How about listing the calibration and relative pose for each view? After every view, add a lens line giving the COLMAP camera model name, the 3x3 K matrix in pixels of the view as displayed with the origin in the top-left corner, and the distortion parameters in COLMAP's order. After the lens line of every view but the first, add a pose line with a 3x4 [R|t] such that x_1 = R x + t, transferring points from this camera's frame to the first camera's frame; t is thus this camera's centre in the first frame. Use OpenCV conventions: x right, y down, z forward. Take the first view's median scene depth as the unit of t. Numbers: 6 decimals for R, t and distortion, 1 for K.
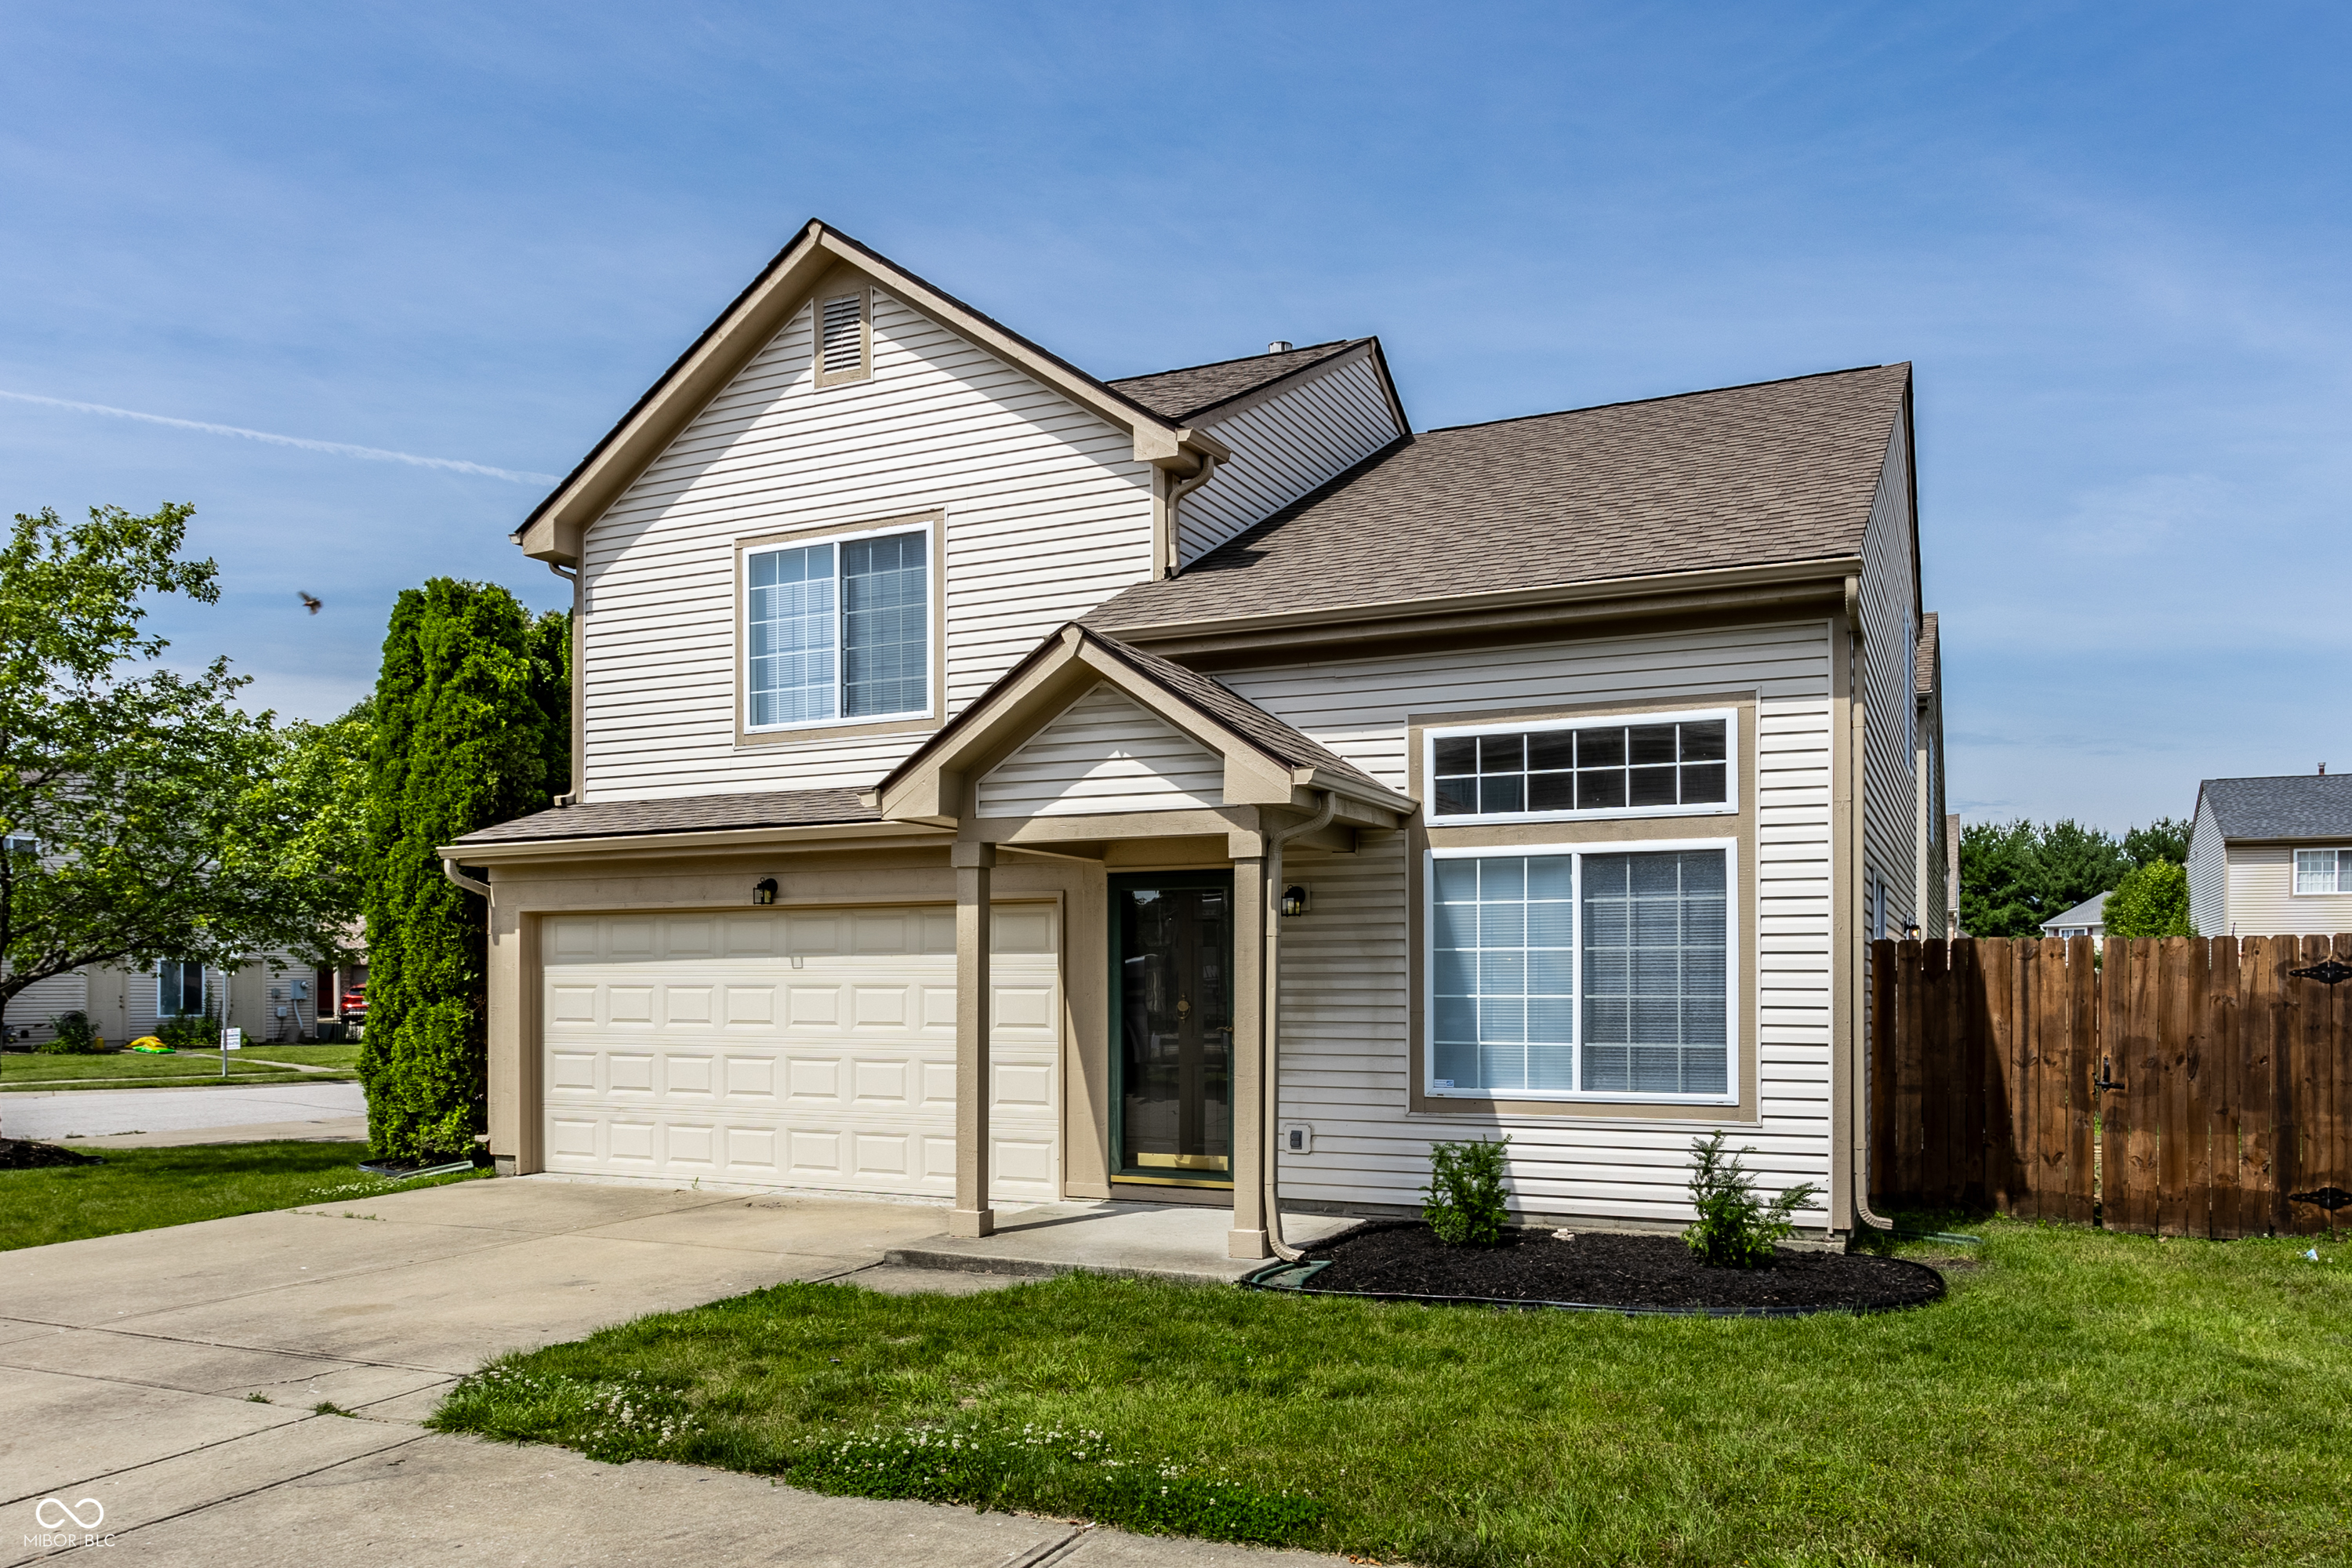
lens RADIAL K [[1178.4, 0, 1315.0], [0, 1178.4, 979.2], [0, 0, 1]] dist [-0.004771, 0.003087]
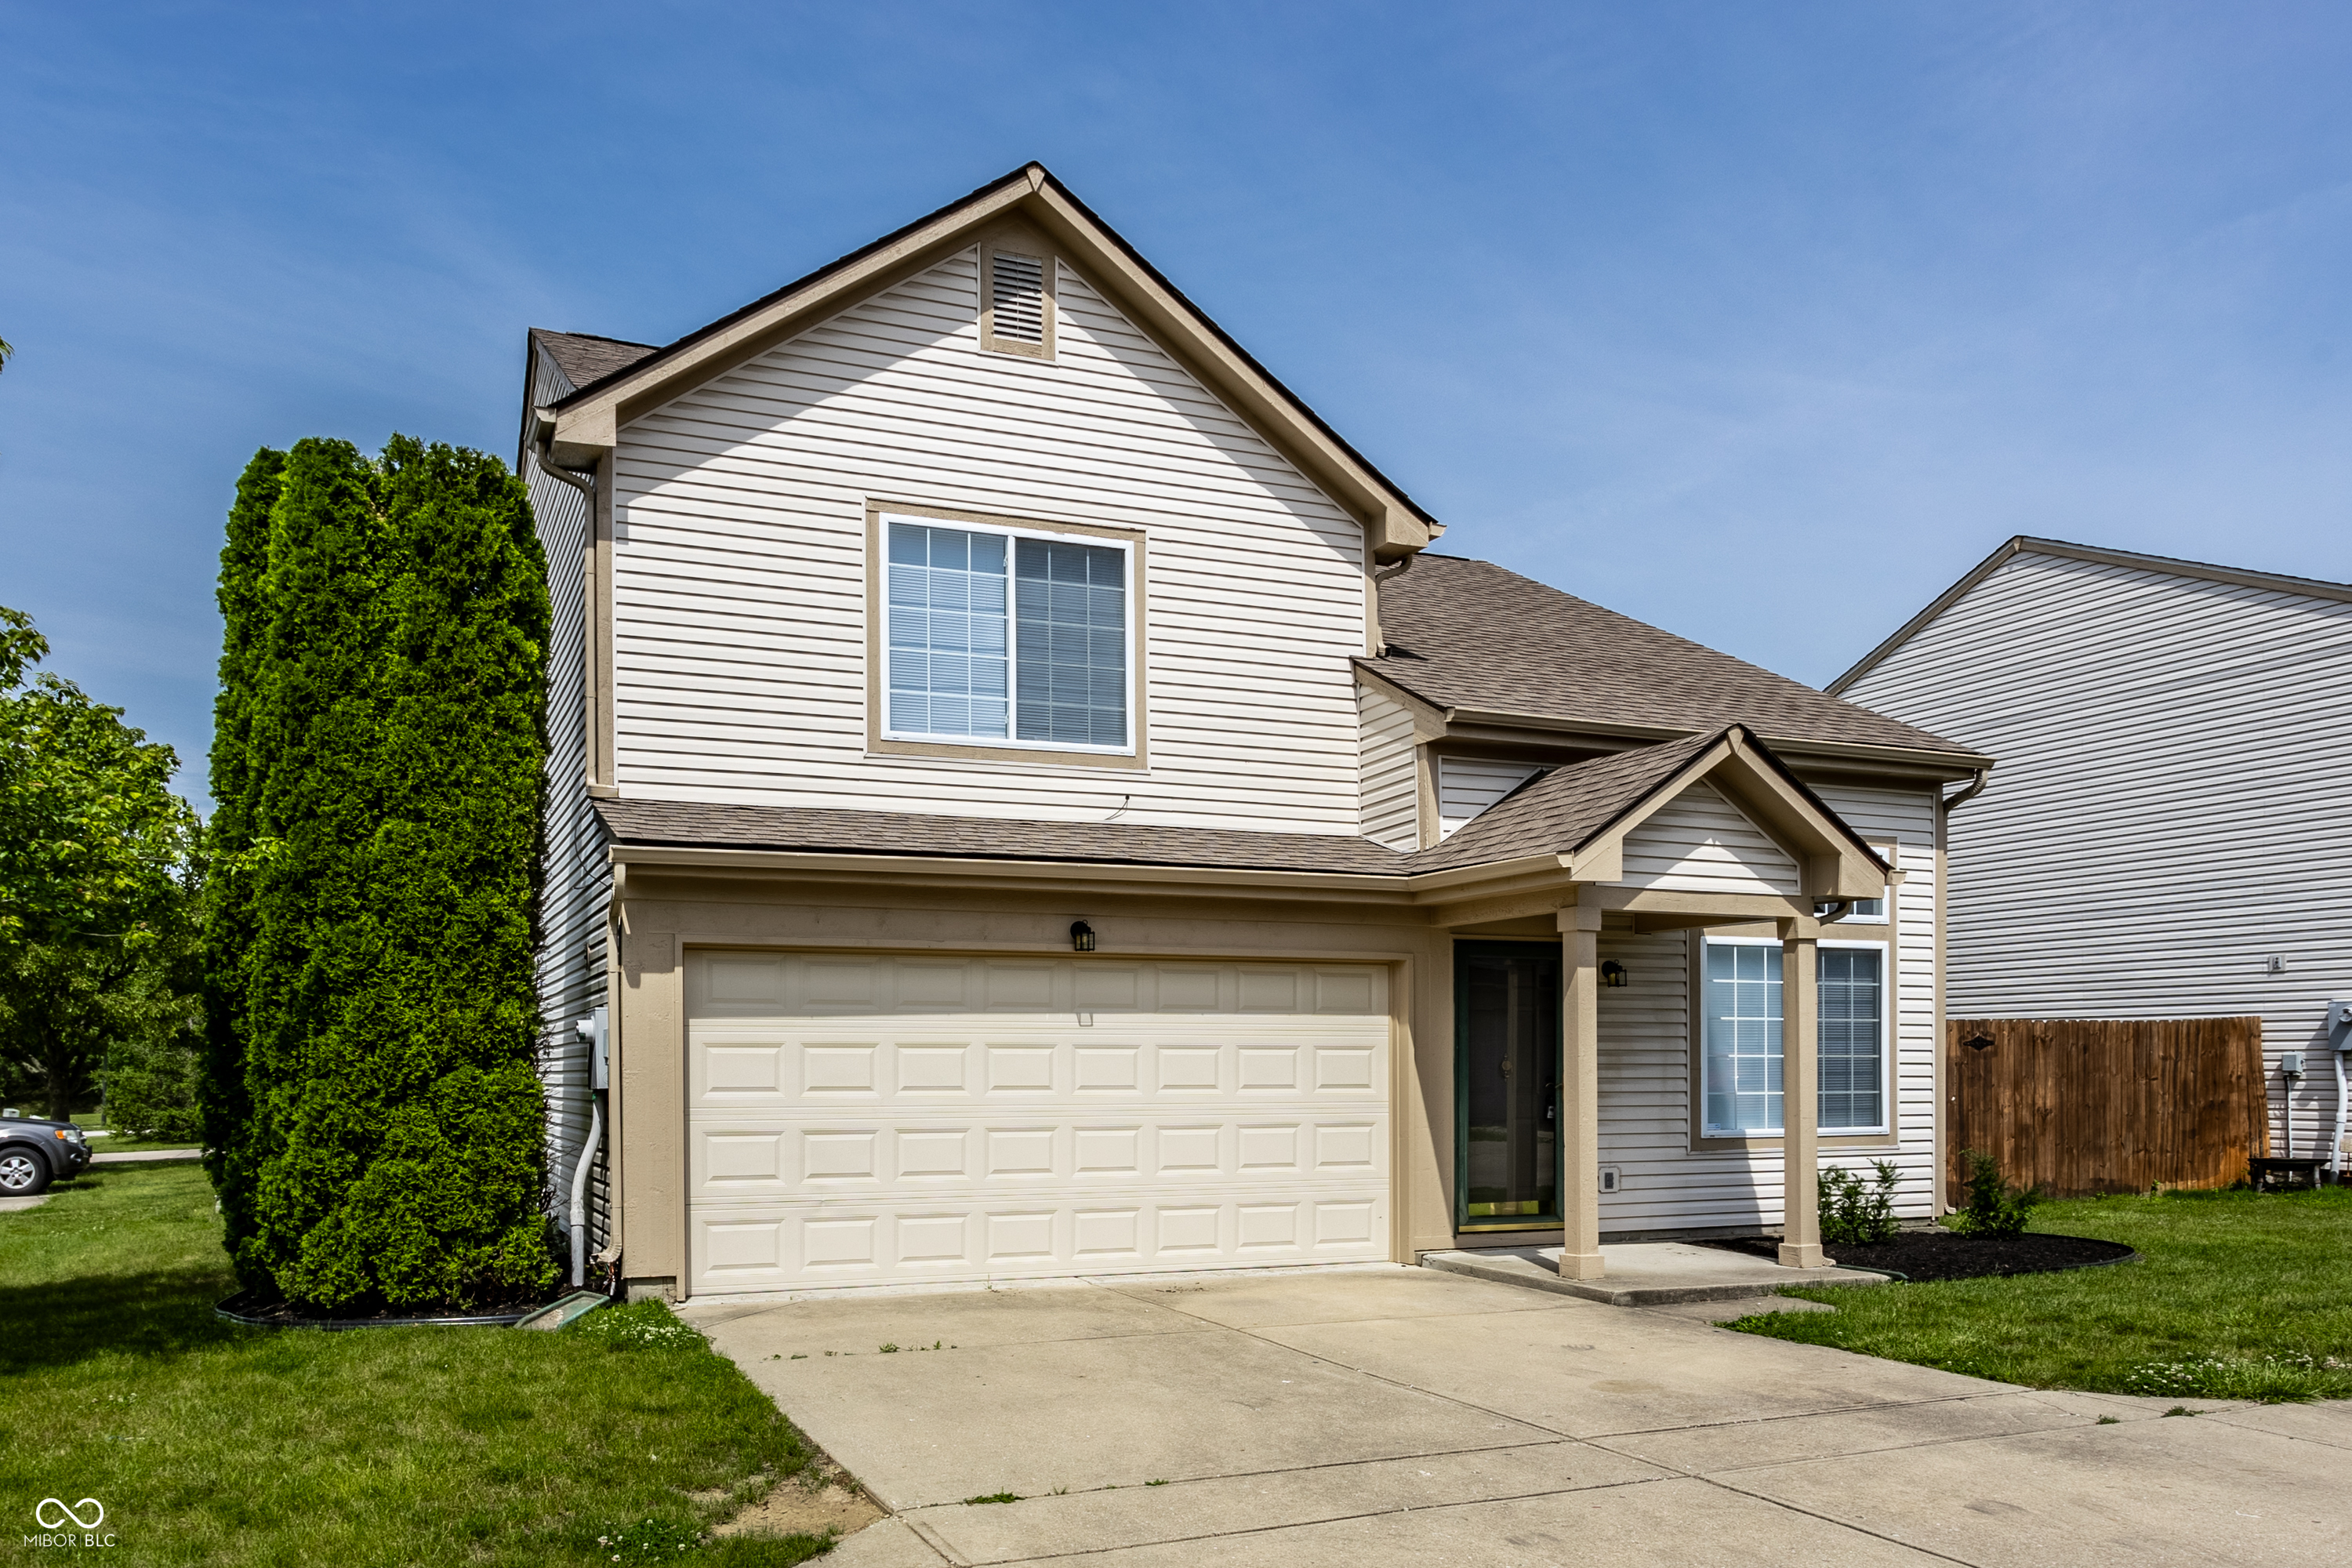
lens RADIAL K [[1256.7, 0, 958.5], [0, 1256.7, 1057.9], [0, 0, 1]] dist [-0.001741, 0.000635]
pose [[0.838363, 0.002631, 0.545106, -1.168764], [-0.002143, 0.999997, -0.001531, 0.018546], [-0.545108, 0.000115, 0.838366, 0.304031]]
